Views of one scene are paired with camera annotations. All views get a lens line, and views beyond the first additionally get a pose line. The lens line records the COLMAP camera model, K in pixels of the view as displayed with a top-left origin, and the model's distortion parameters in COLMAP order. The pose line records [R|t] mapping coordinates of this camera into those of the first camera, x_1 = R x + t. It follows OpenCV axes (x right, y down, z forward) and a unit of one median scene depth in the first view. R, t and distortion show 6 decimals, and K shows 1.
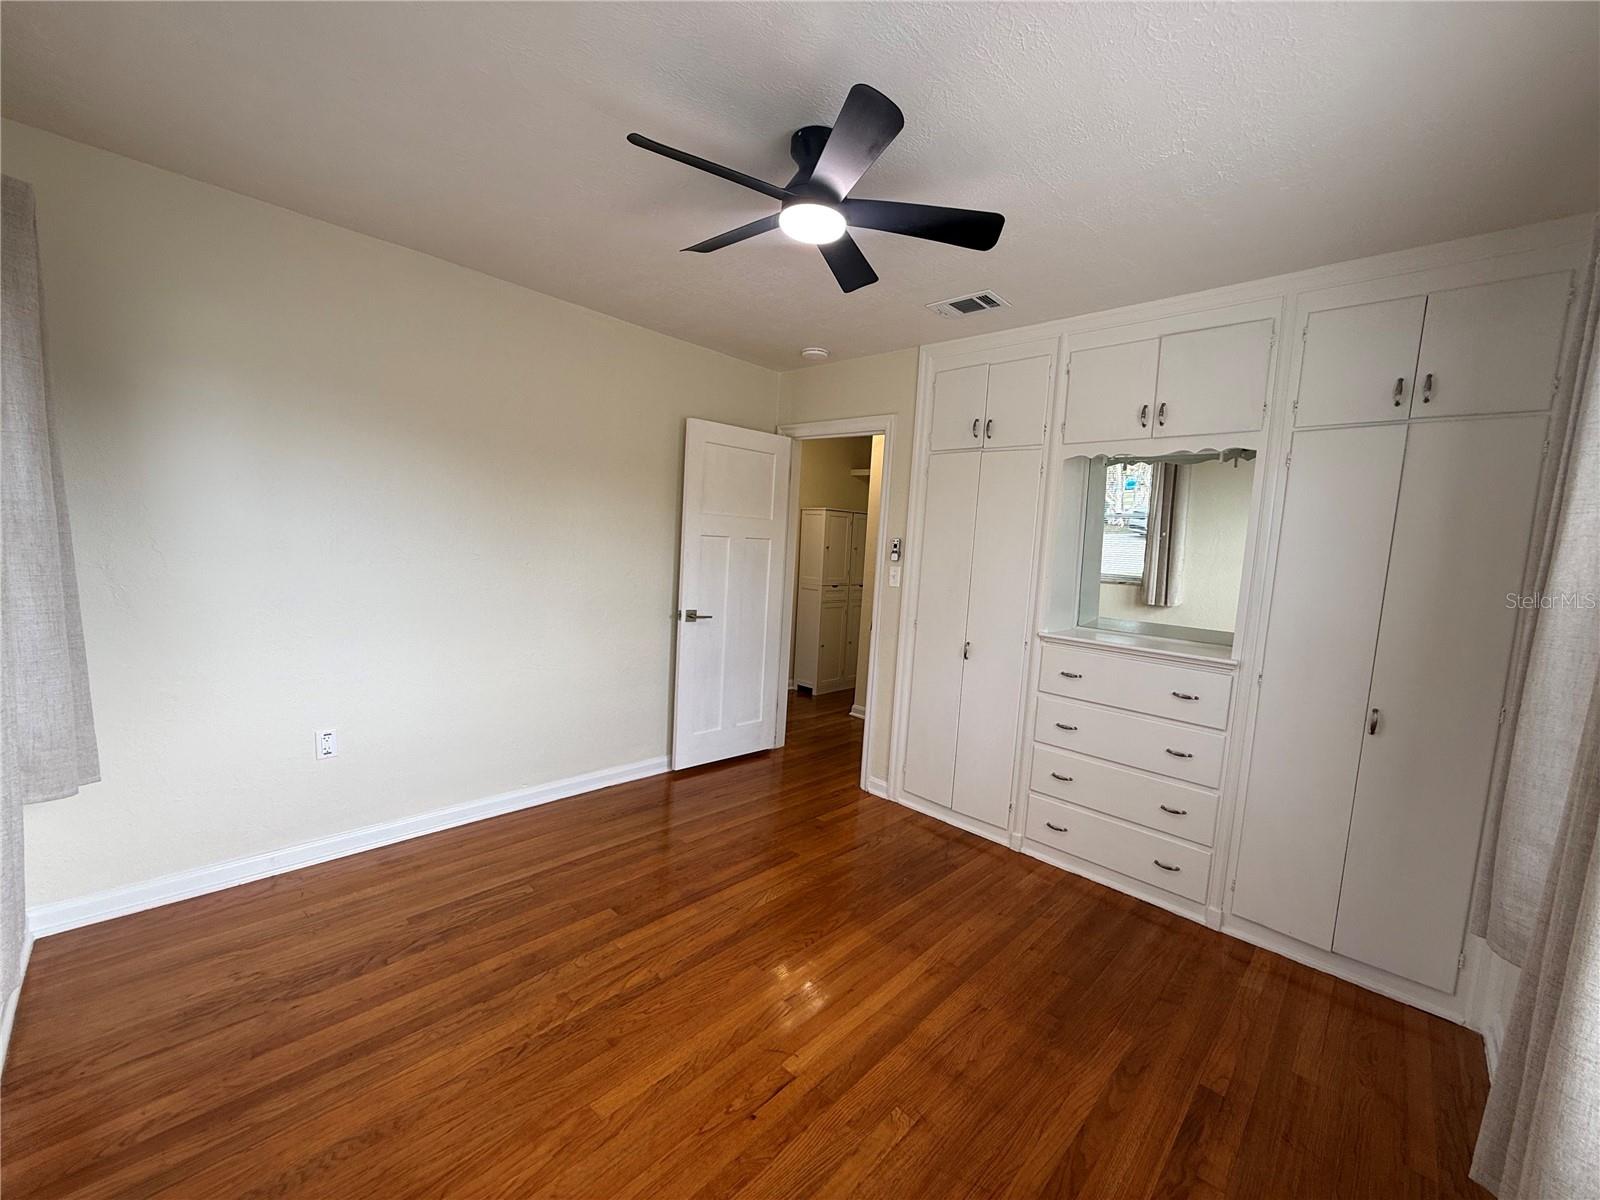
lens RADIAL K [[638.0, 0, 800.0], [0, 638.0, 600.0], [0, 0, 1]] dist [-0.001244, -0.000404]
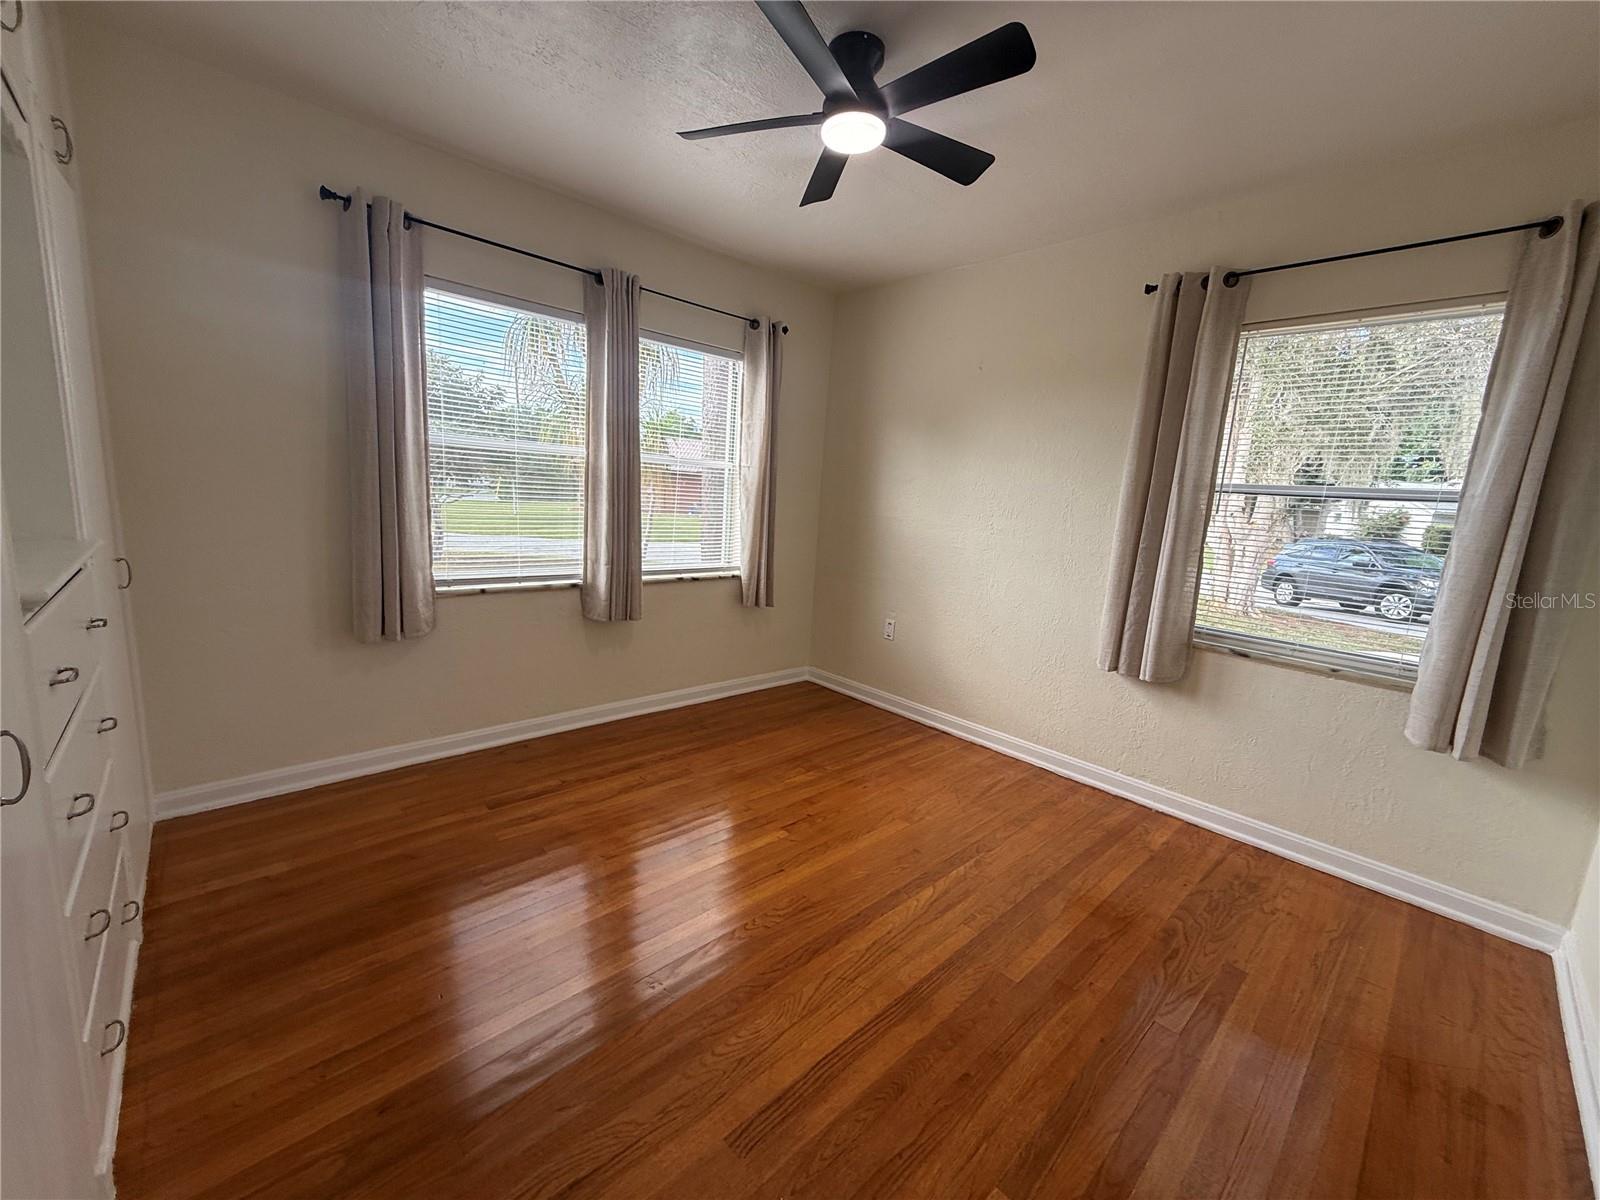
lens RADIAL K [[638.0, 0, 800.0], [0, 638.0, 600.0], [0, 0, 1]] dist [-0.001244, -0.000404]
pose [[-0.990998, -0.130177, 0.031256, -0.021254], [-0.117790, 0.958784, 0.258569, -0.100970], [-0.063627, 0.252560, -0.965487, 1.795036]]
